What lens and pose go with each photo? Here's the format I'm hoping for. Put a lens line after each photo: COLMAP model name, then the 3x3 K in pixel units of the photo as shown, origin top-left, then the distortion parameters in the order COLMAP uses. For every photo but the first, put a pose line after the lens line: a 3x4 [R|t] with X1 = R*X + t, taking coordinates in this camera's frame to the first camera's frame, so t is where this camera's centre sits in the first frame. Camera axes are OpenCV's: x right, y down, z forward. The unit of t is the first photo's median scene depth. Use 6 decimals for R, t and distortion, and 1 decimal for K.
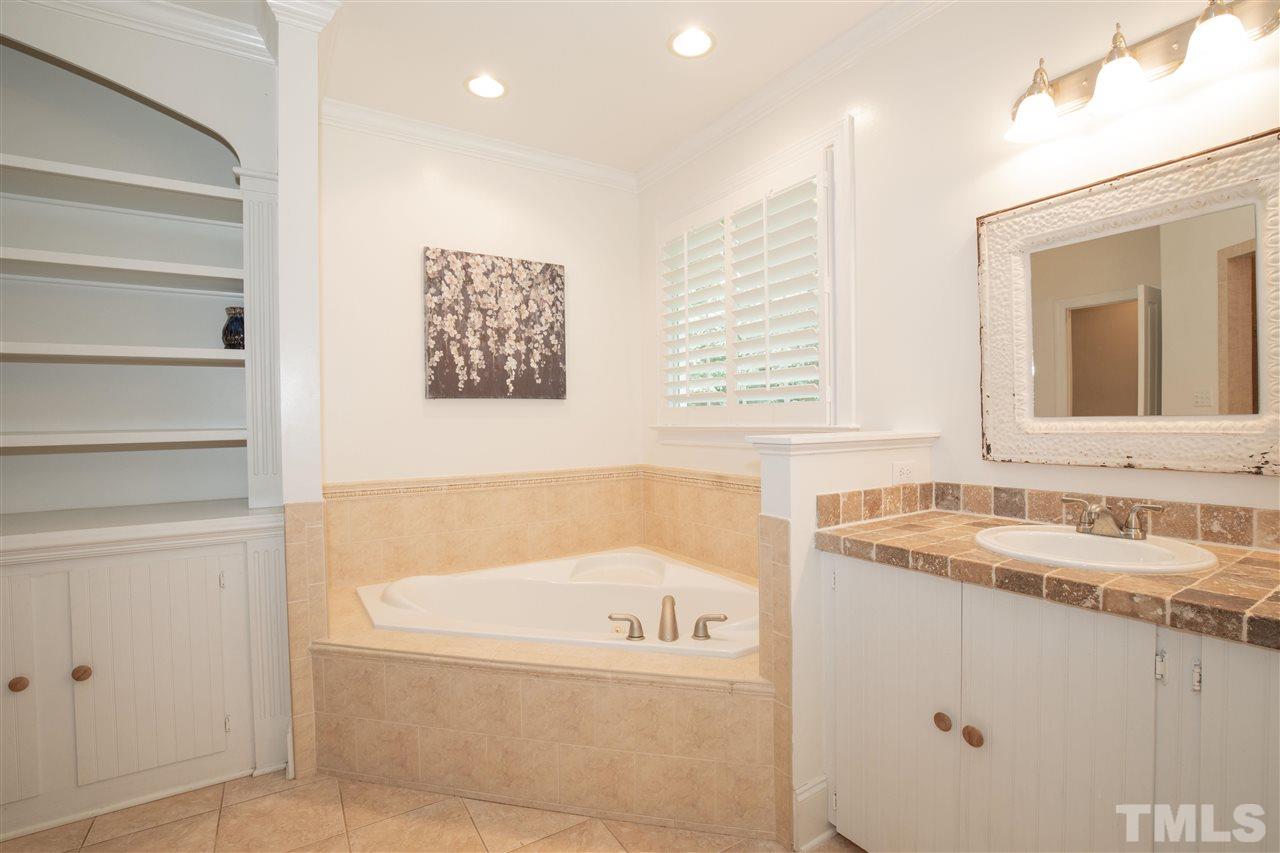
lens RADIAL K [[581.8, 0, 650.7], [0, 581.8, 425.5], [0, 0, 1]] dist [-0.037096, 0.008026]
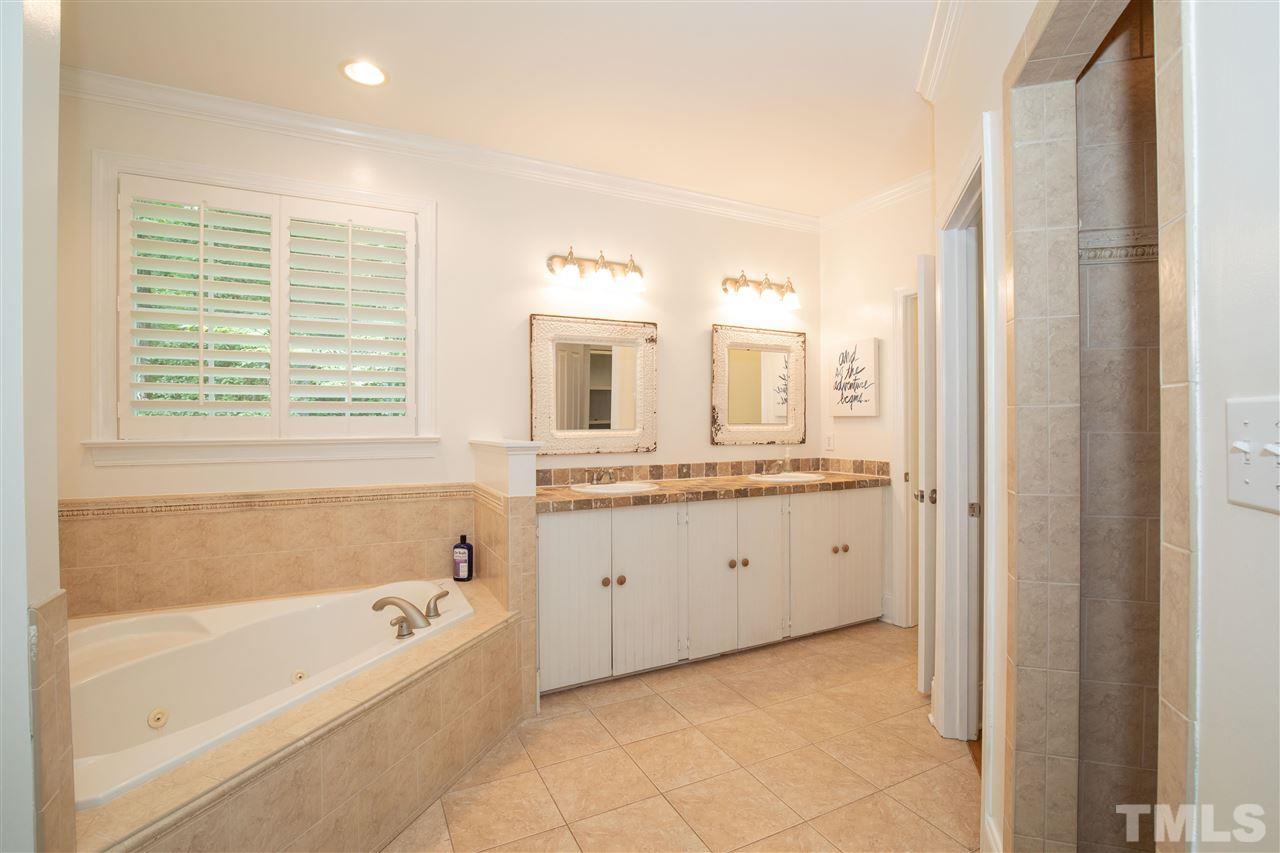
lens RADIAL K [[581.8, 0, 650.7], [0, 581.8, 425.5], [0, 0, 1]] dist [-0.037096, 0.008026]
pose [[0.103138, 0.012393, 0.994590, -1.172892], [0.014840, 0.999792, -0.013996, 0.002273], [-0.994556, 0.016203, 0.102933, 0.493430]]
